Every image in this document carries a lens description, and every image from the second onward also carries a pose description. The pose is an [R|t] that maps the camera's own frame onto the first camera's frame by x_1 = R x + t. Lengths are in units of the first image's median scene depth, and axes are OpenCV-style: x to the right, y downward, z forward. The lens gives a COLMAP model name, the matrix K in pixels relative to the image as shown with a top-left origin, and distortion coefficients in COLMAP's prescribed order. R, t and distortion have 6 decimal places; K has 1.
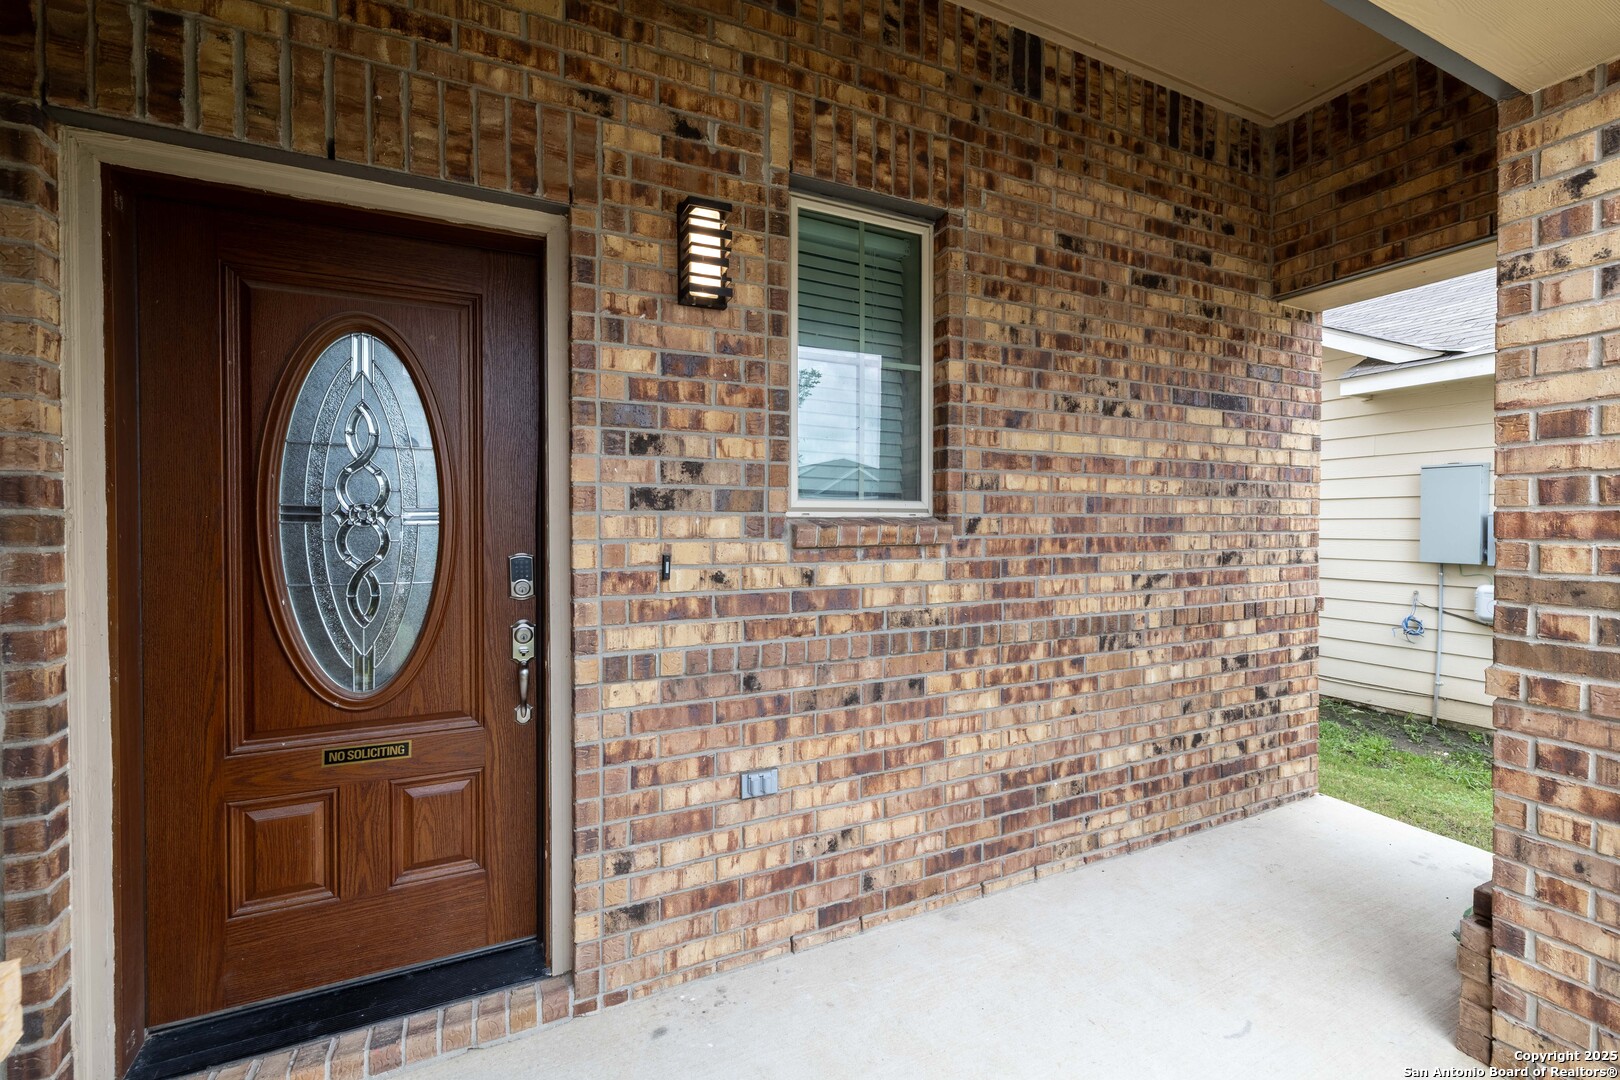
lens RADIAL K [[673.6, 0, 806.5], [0, 673.6, 530.9], [0, 0, 1]] dist [-0.001953, -0.000051]
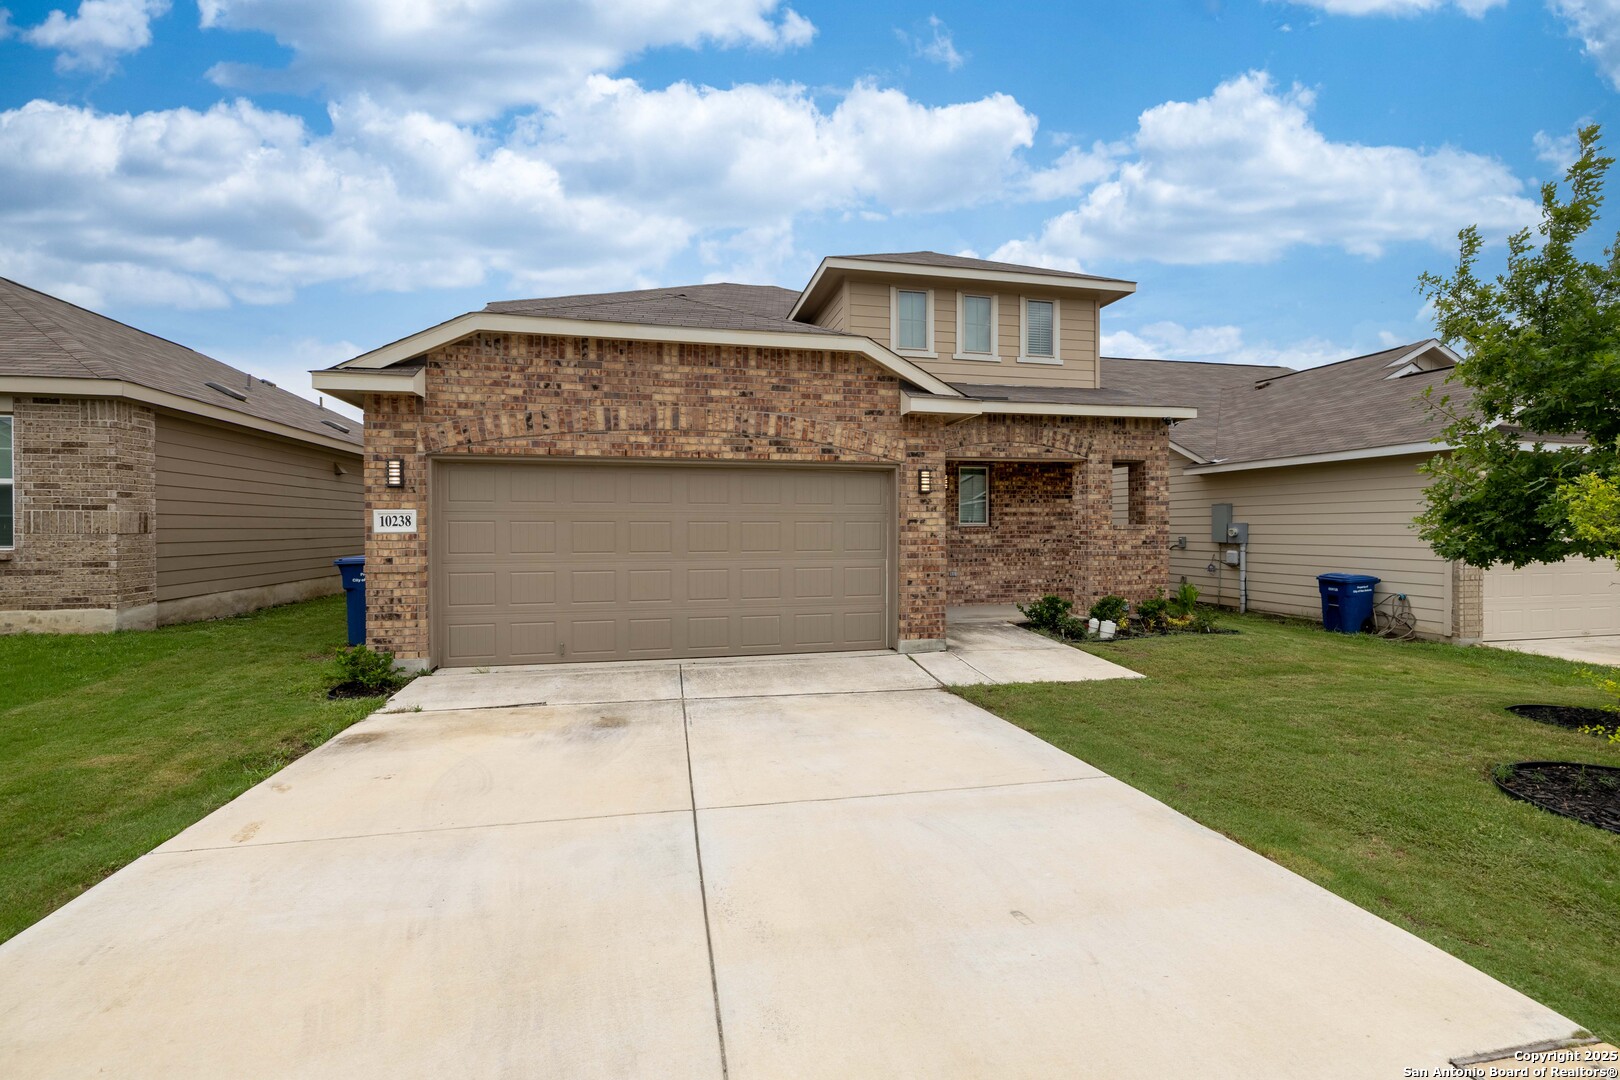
lens RADIAL K [[673.6, 0, 809.7], [0, 673.6, 533.2], [0, 0, 1]] dist [-0.001953, -0.000051]
pose [[0.975263, -0.000279, -0.221046, 0.002686], [-0.000354, 0.999996, -0.002825, 0.047449], [0.221046, 0.002834, 0.975259, -4.242152]]
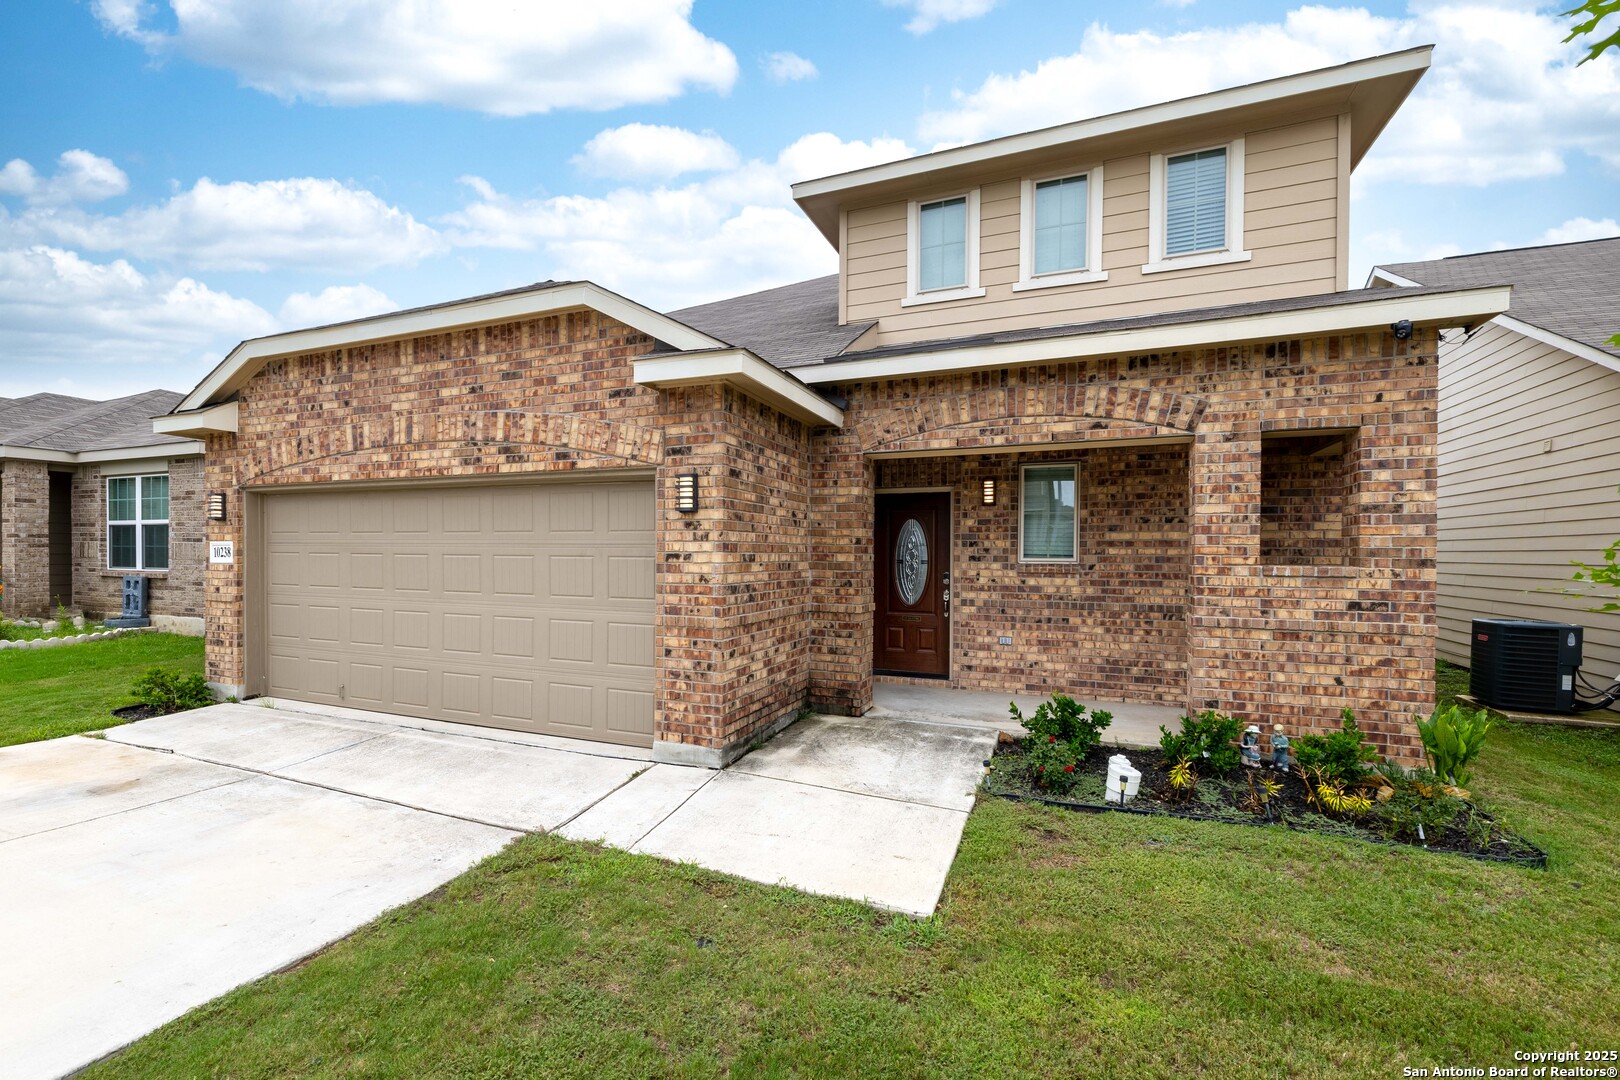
lens RADIAL K [[711.5, 0, 767.5], [0, 711.5, 561.2], [0, 0, 1]] dist [0.000987, -0.000126]
pose [[0.659572, 0.011554, -0.751552, 1.674183], [-0.016298, 0.999867, 0.001068, -0.014622], [0.751464, 0.011544, 0.659673, -2.092070]]
